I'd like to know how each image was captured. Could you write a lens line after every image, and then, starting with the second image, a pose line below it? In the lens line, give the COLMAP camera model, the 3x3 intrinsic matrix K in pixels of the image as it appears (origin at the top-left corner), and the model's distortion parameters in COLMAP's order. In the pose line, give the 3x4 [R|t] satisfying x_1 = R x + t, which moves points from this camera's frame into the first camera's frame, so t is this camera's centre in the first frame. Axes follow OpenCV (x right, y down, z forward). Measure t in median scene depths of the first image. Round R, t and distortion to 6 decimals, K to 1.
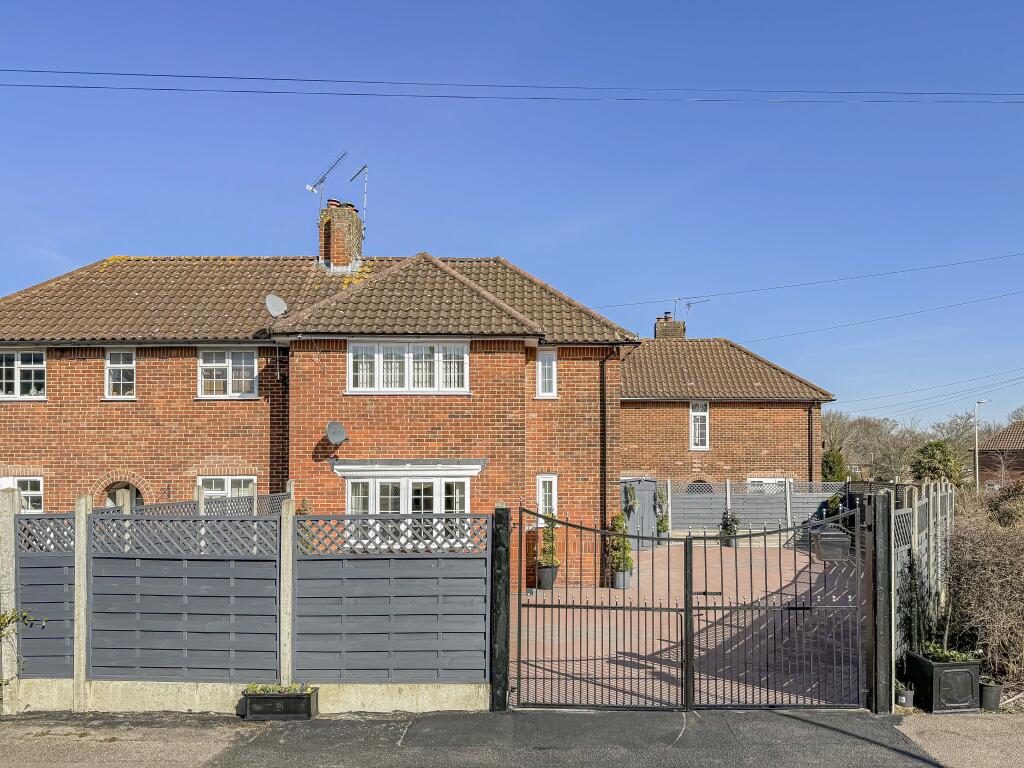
lens RADIAL K [[716.2, 0, 511.8], [0, 716.2, 385.2], [0, 0, 1]] dist [0.027218, -0.008936]
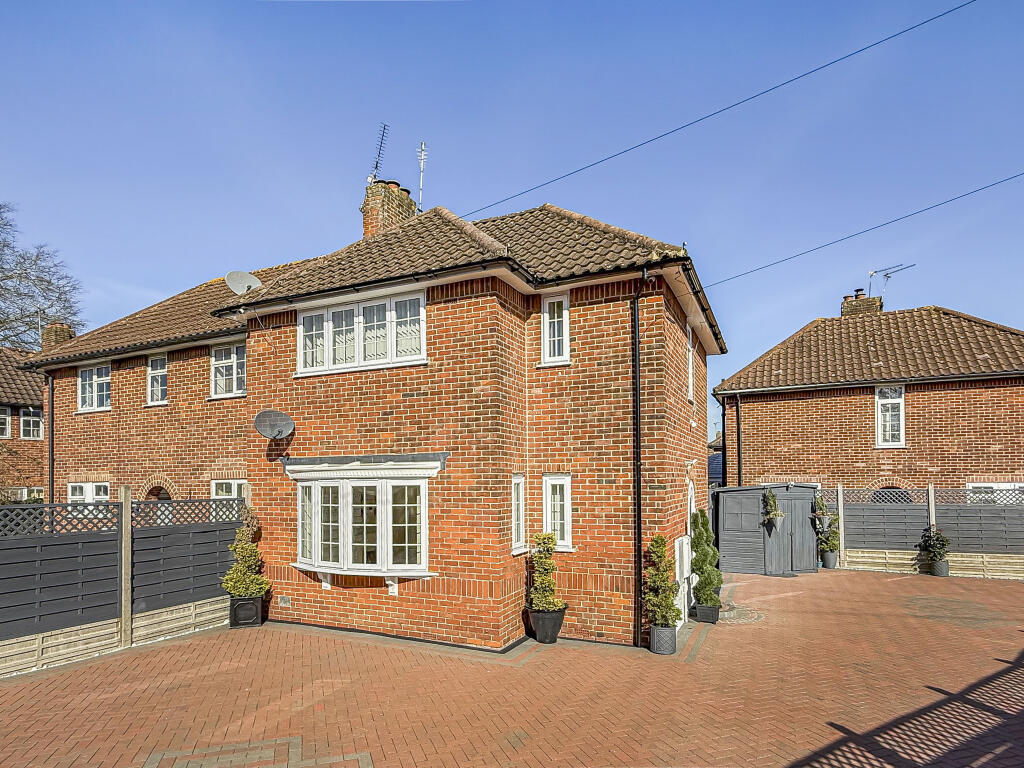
lens RADIAL K [[542.9, 0, 537.4], [0, 542.9, 446.6], [0, 0, 1]] dist [-0.002788, -0.000171]
pose [[0.915986, -0.032549, -0.399888, 0.241182], [0.052960, 0.997791, 0.040094, 0.075507], [0.397699, -0.057903, 0.915687, 0.515979]]
